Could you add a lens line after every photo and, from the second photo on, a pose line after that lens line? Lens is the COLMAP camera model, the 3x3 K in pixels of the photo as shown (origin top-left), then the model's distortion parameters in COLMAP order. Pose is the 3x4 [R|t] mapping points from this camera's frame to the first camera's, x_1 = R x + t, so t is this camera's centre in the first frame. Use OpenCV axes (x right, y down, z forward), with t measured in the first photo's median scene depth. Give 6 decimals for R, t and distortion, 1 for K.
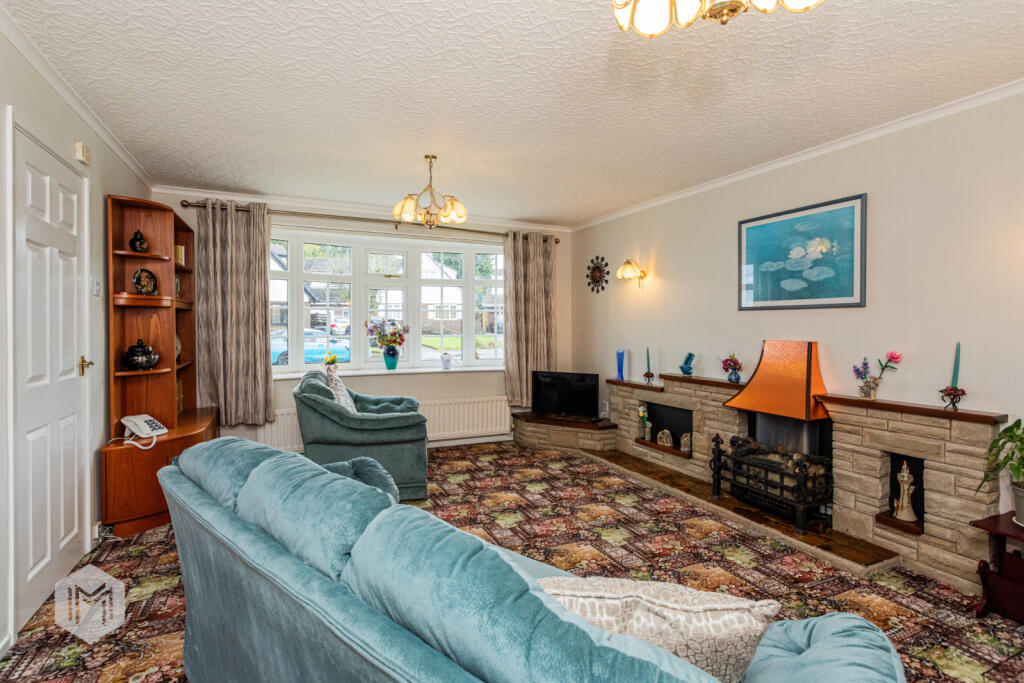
lens RADIAL K [[490.9, 0, 513.0], [0, 490.9, 327.7], [0, 0, 1]] dist [-0.000010, 0.013403]
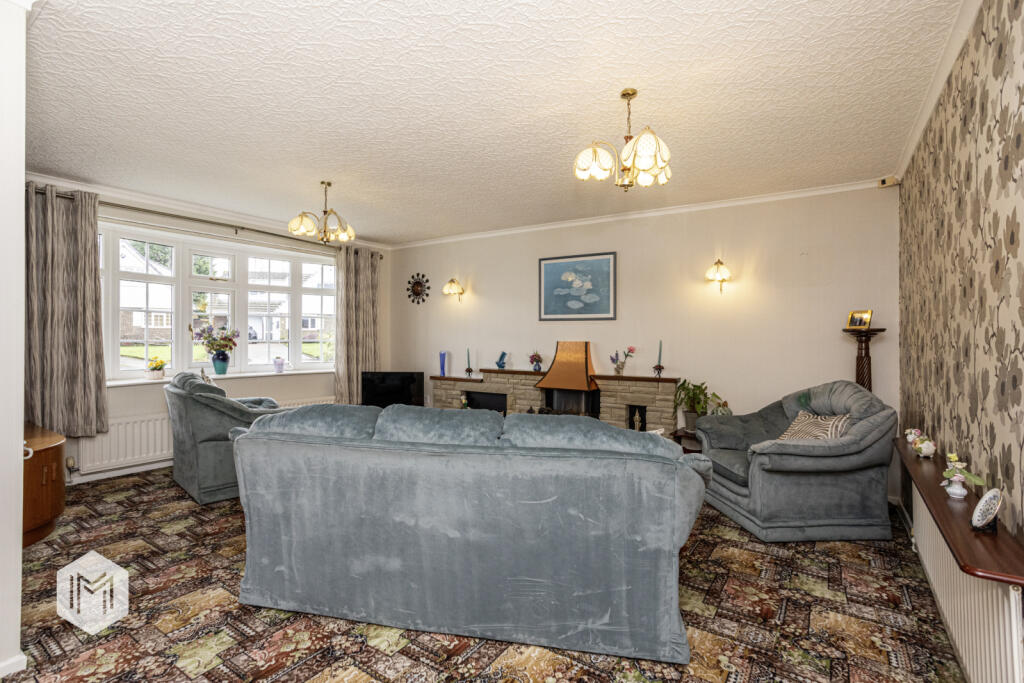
lens RADIAL K [[490.9, 0, 513.0], [0, 490.9, 327.7], [0, 0, 1]] dist [-0.000010, 0.013403]
pose [[0.863637, 0.012264, 0.503965, -0.285746], [-0.001904, 0.999776, -0.021066, 0.013185], [-0.504110, 0.017233, 0.863467, -0.171654]]
